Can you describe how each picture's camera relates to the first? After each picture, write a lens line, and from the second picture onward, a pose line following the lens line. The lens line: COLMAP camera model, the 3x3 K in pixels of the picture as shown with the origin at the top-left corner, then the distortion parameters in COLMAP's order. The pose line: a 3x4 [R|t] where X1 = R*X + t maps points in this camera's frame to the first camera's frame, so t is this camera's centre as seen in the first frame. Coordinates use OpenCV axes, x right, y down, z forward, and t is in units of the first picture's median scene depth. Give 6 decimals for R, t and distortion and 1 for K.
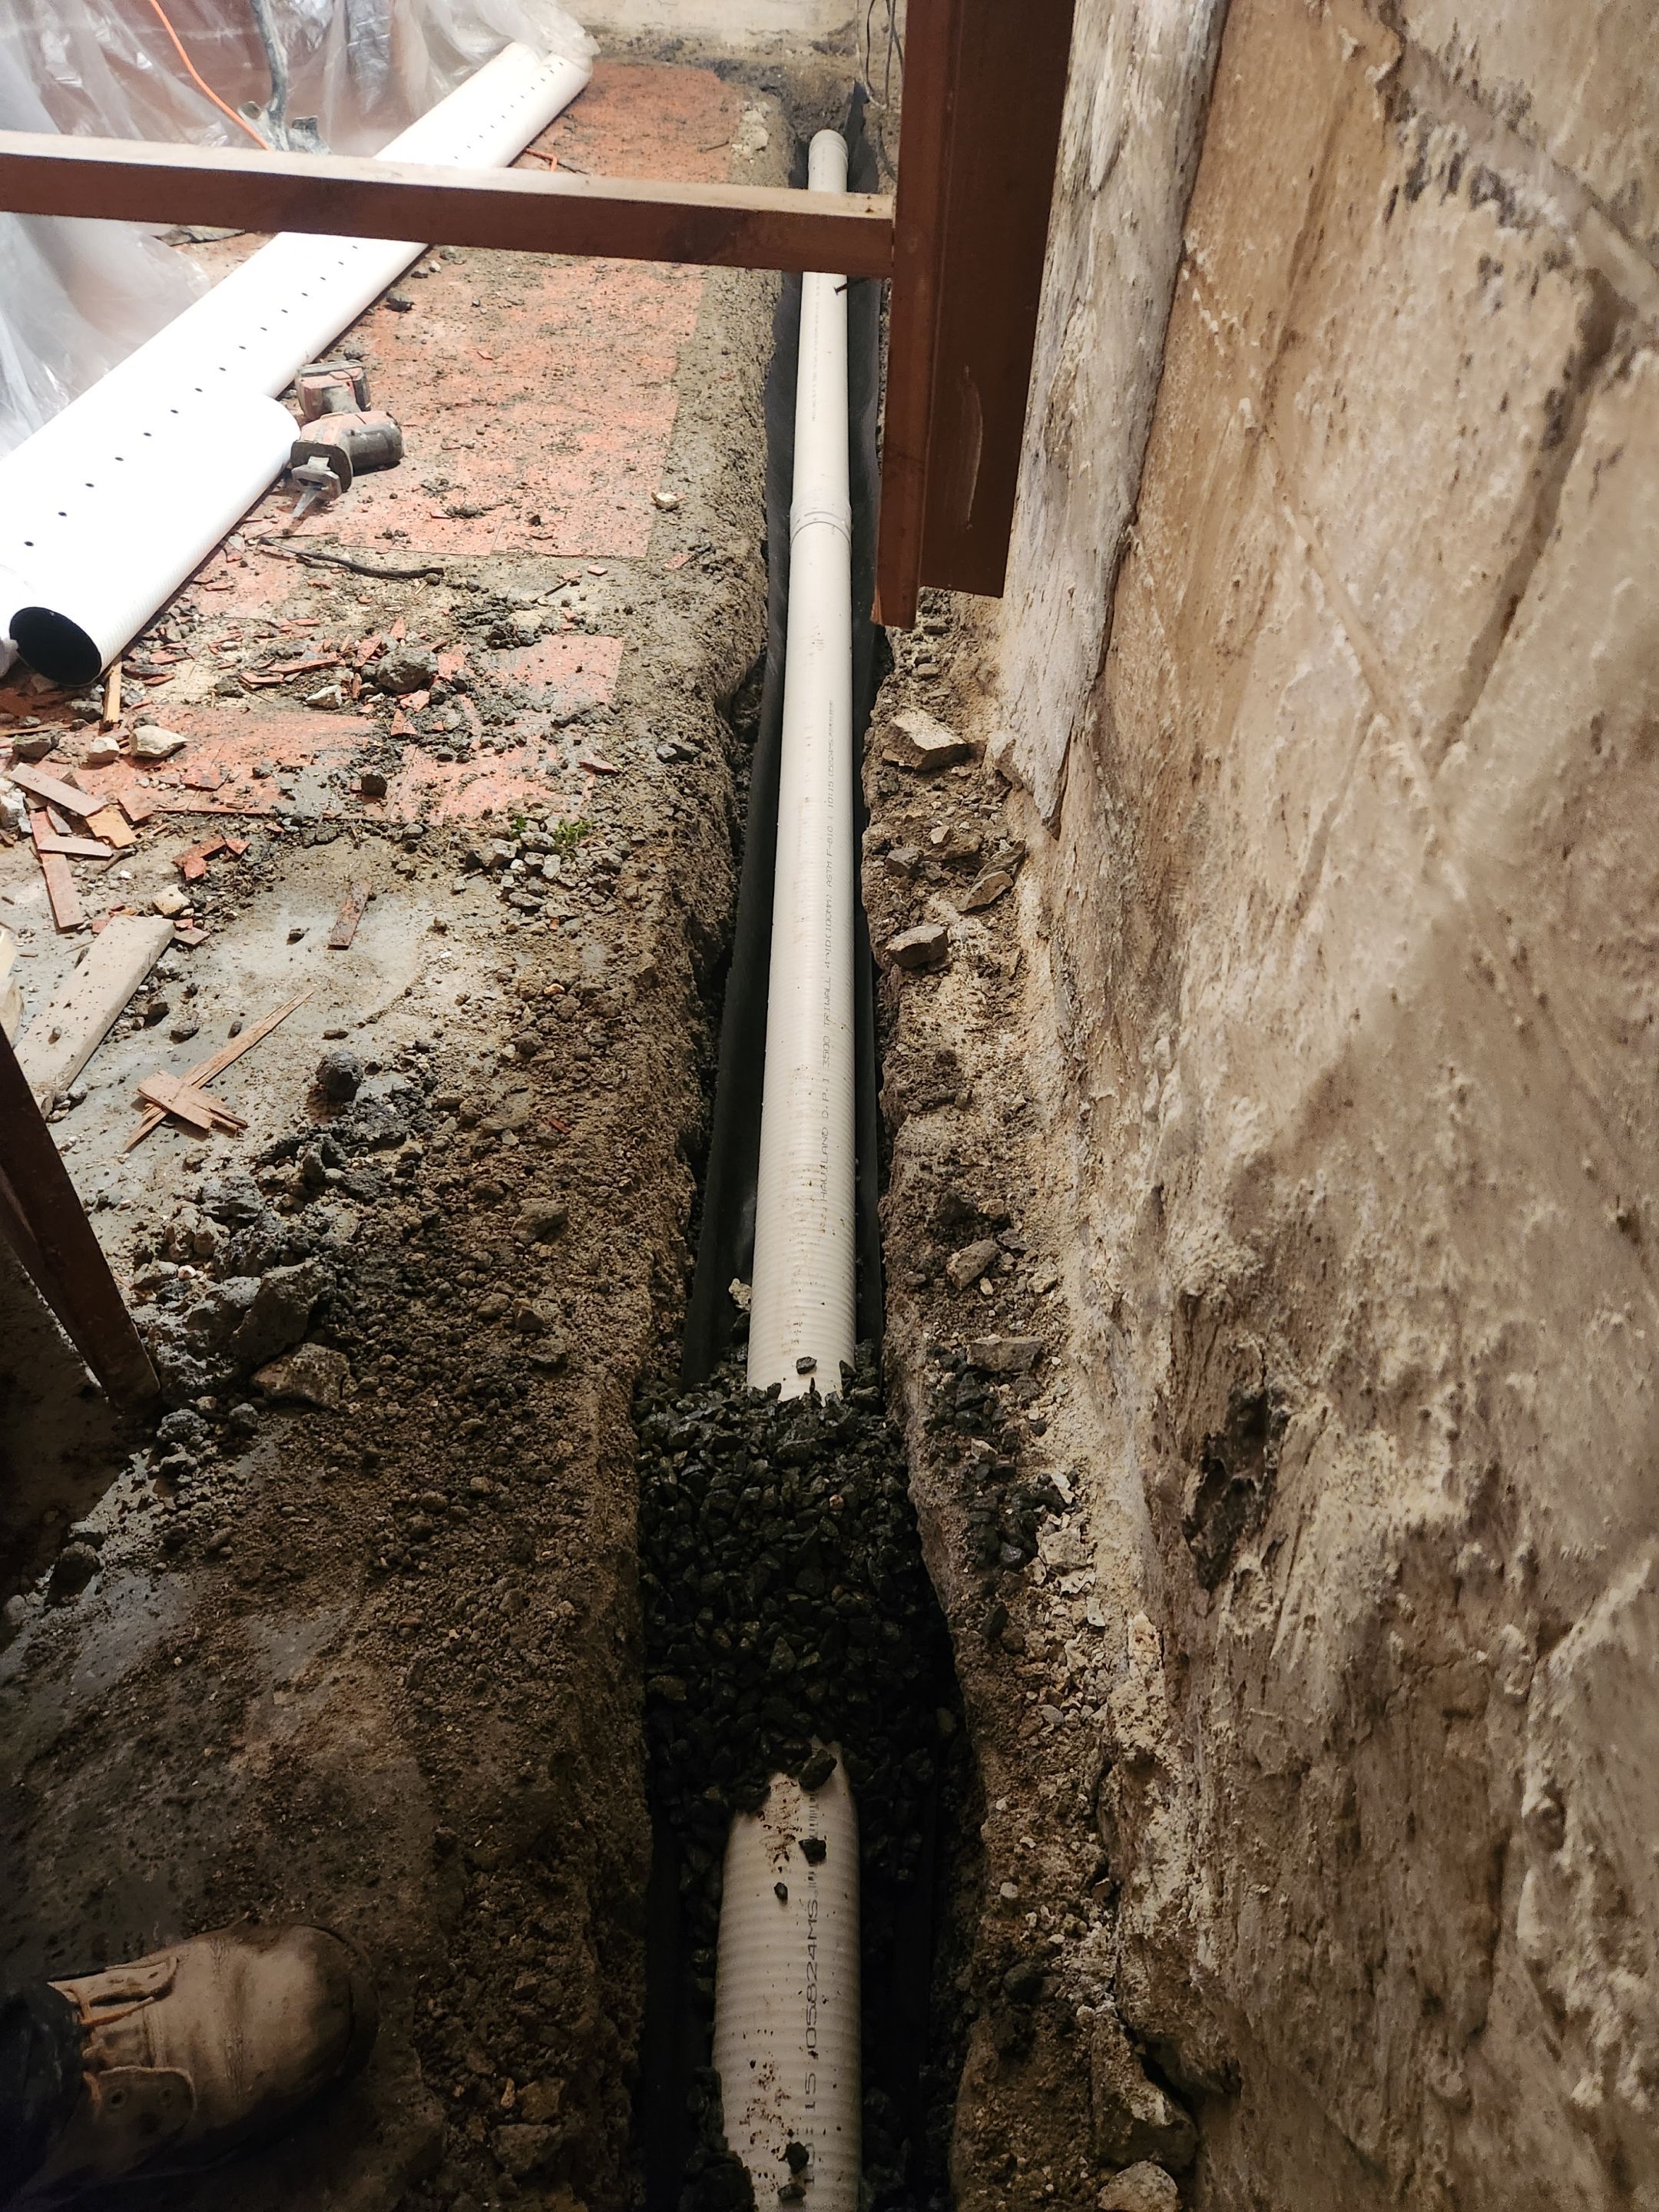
lens RADIAL K [[1502.8, 0, 844.1], [0, 1502.8, 1107.9], [0, 0, 1]] dist [0.052007, -0.042665]
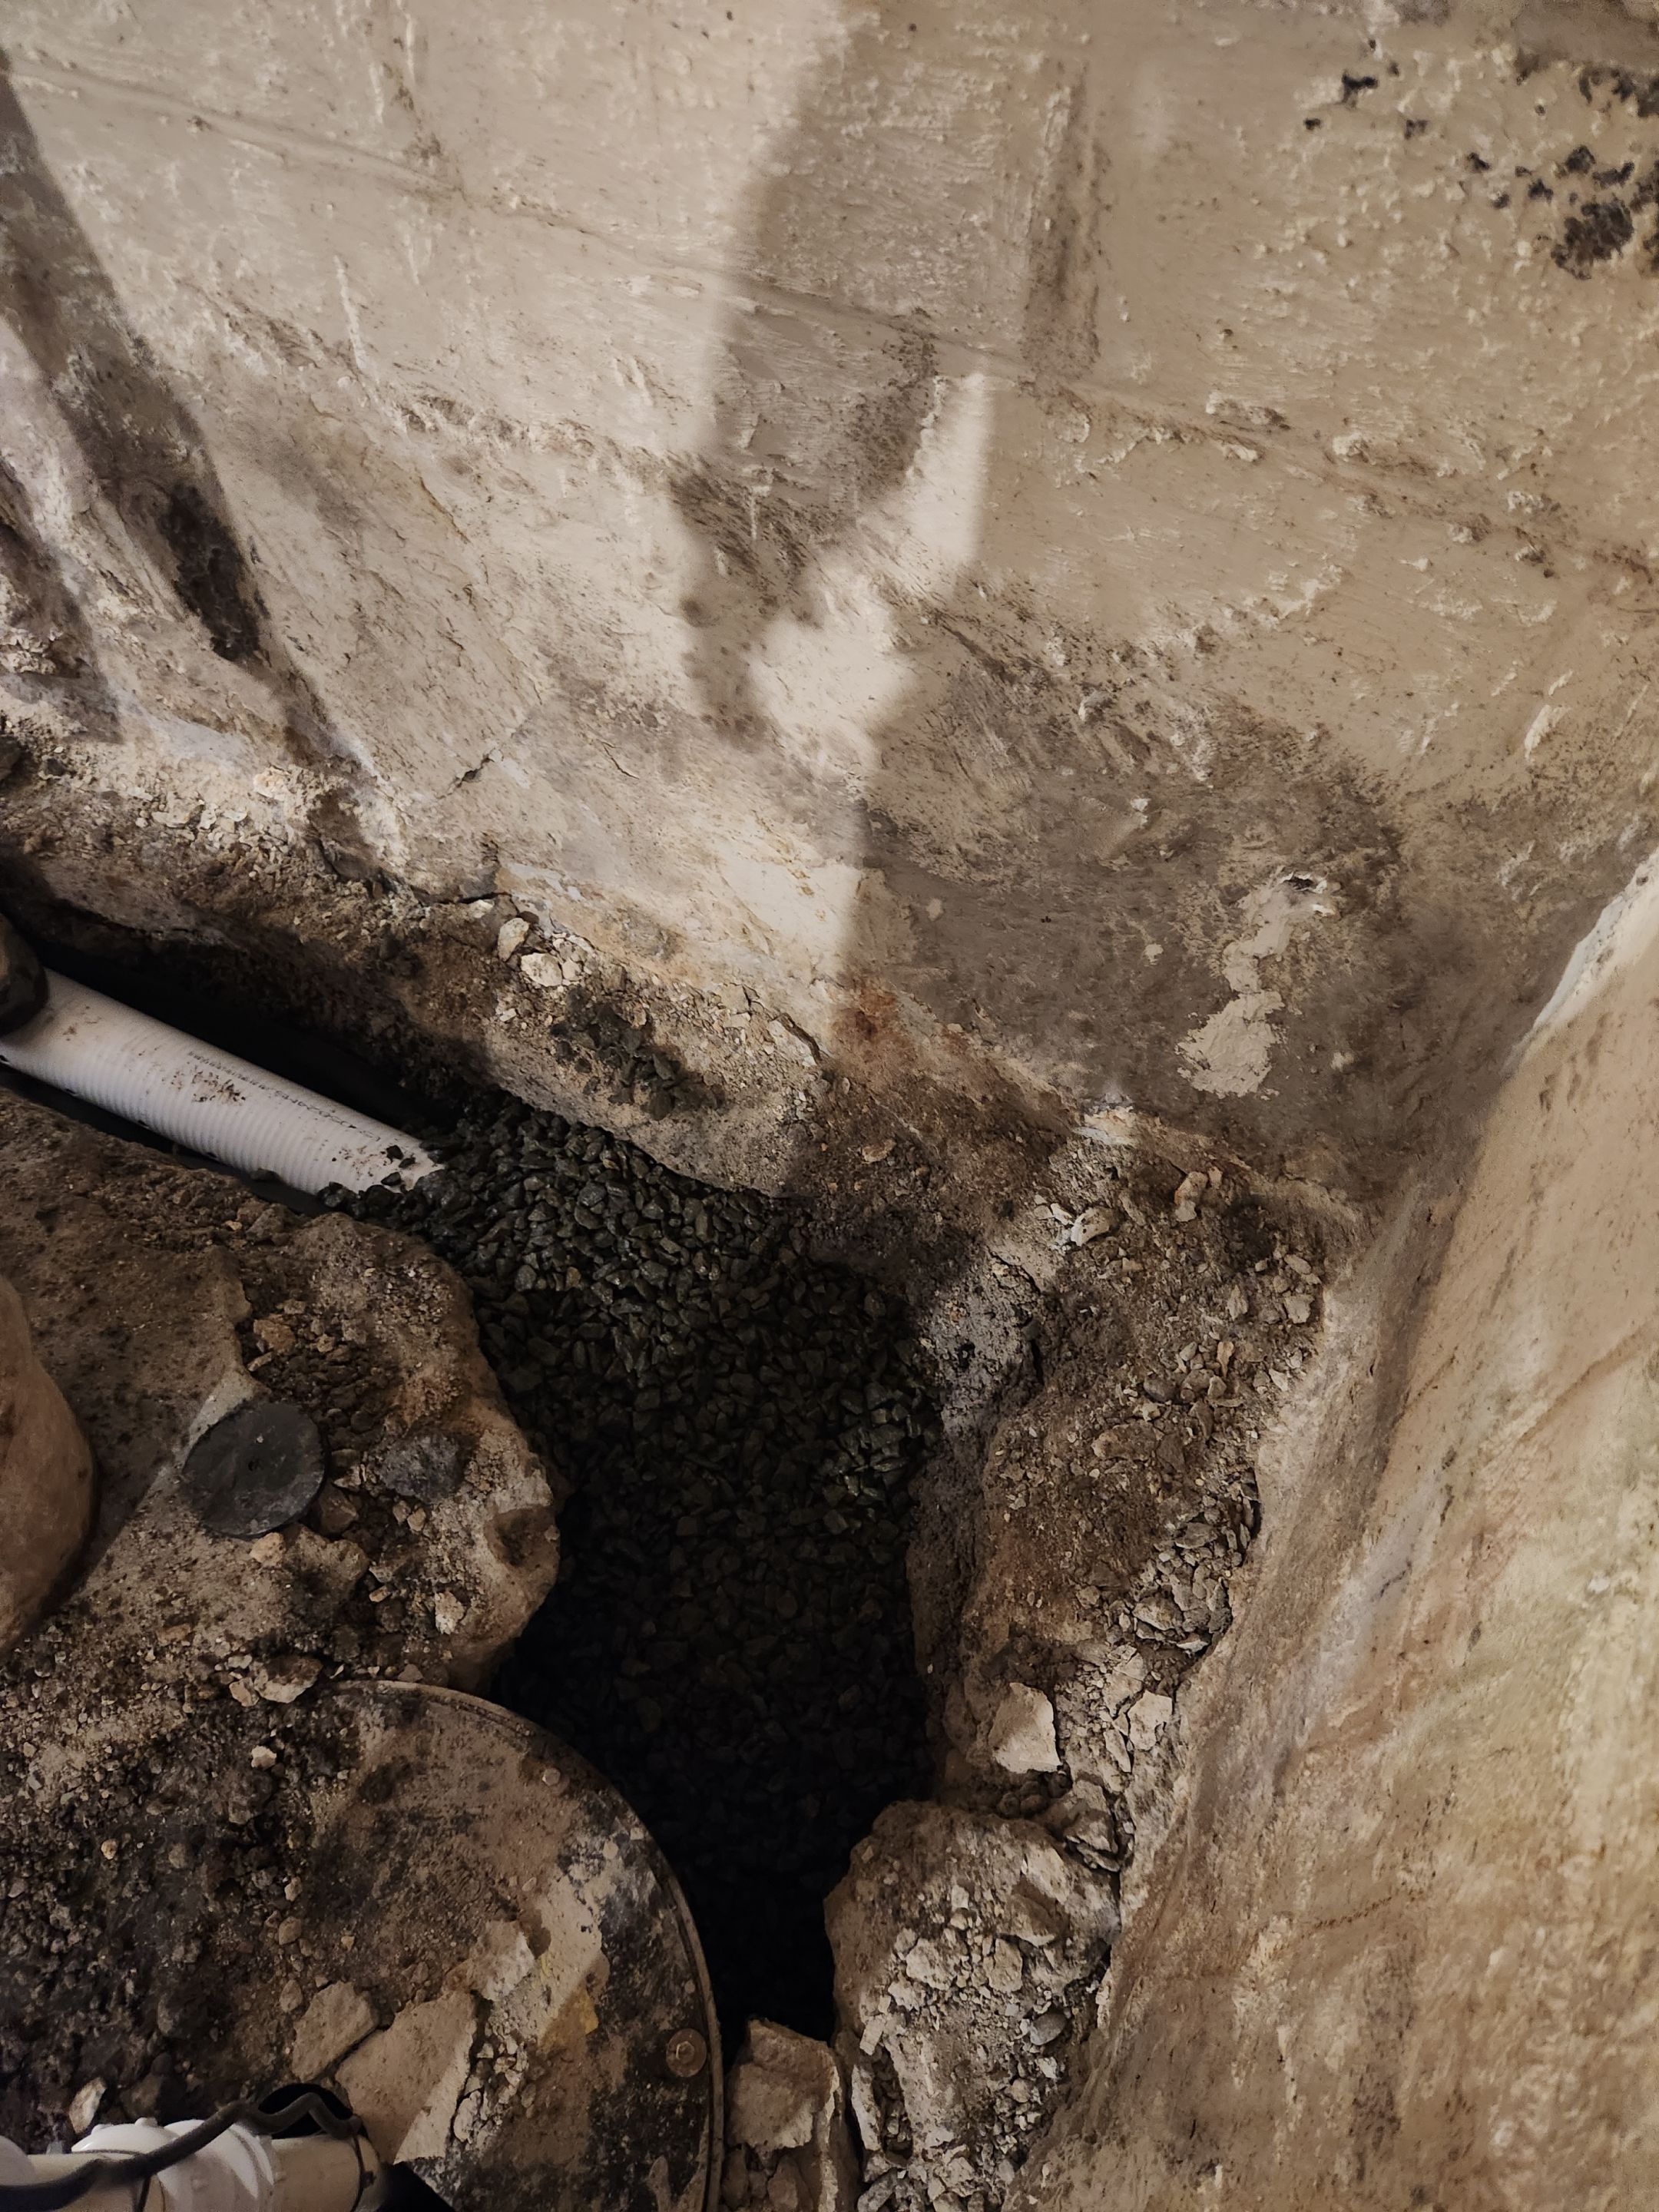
lens RADIAL K [[1502.8, 0, 844.1], [0, 1502.8, 1107.9], [0, 0, 1]] dist [0.052007, -0.042665]
pose [[0.437009, -0.754485, 0.489669, -0.541102], [0.636454, 0.644071, 0.424381, 0.306884], [-0.635571, 0.126193, 0.761660, -0.442421]]
